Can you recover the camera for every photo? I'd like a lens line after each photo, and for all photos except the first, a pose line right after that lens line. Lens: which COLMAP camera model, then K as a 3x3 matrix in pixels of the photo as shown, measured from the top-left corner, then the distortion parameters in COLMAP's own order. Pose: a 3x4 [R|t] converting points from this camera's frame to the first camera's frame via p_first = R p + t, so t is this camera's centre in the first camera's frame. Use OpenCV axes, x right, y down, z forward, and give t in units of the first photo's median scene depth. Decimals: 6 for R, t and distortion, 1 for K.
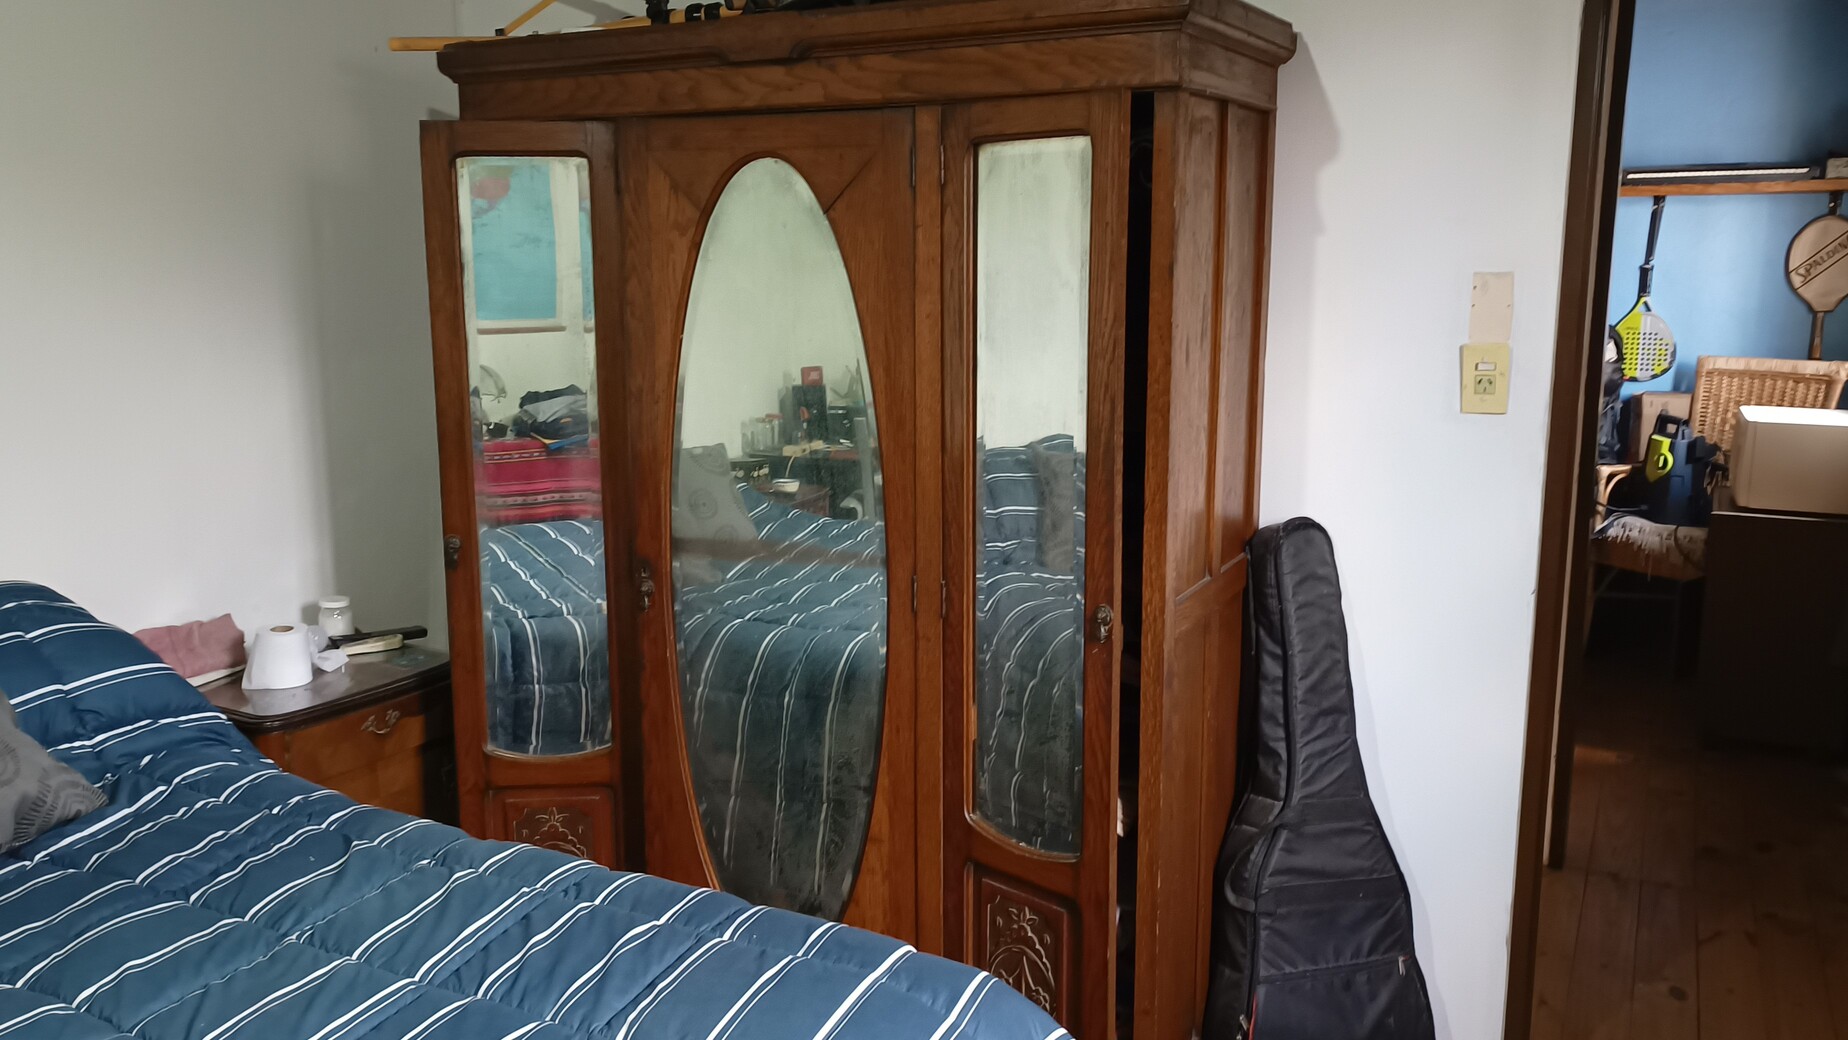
lens RADIAL K [[1443.4, 0, 920.9], [0, 1443.4, 495.7], [0, 0, 1]] dist [0.045867, -0.047906]
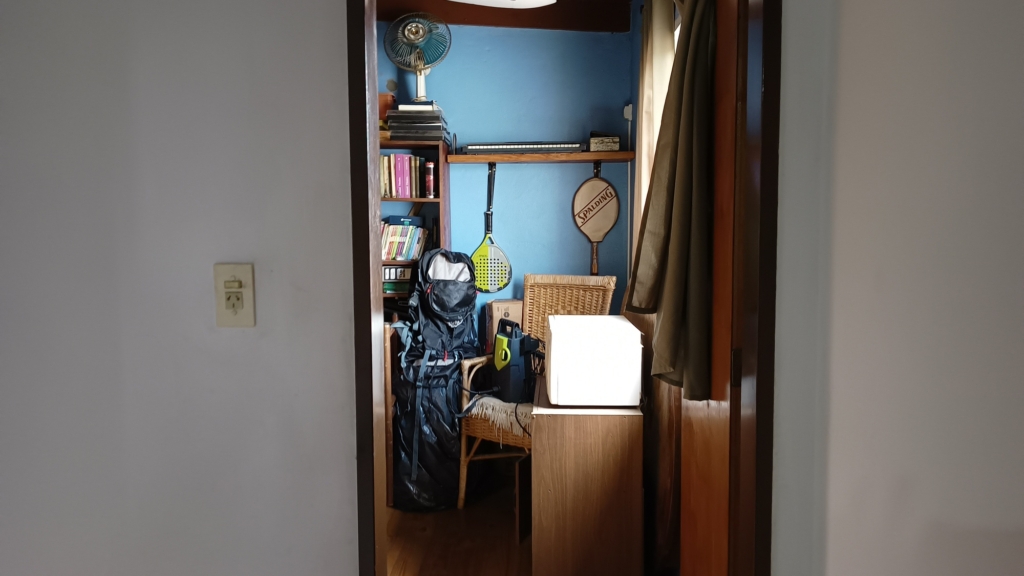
lens RADIAL K [[799.8, 0, 510.3], [0, 799.8, 274.5], [0, 0, 1]] dist [0.045867, -0.047906]
pose [[0.901955, -0.036183, 0.430312, 0.192308], [0.076349, 0.994147, -0.076436, -0.038420], [-0.425028, 0.101795, 0.899438, 0.315326]]
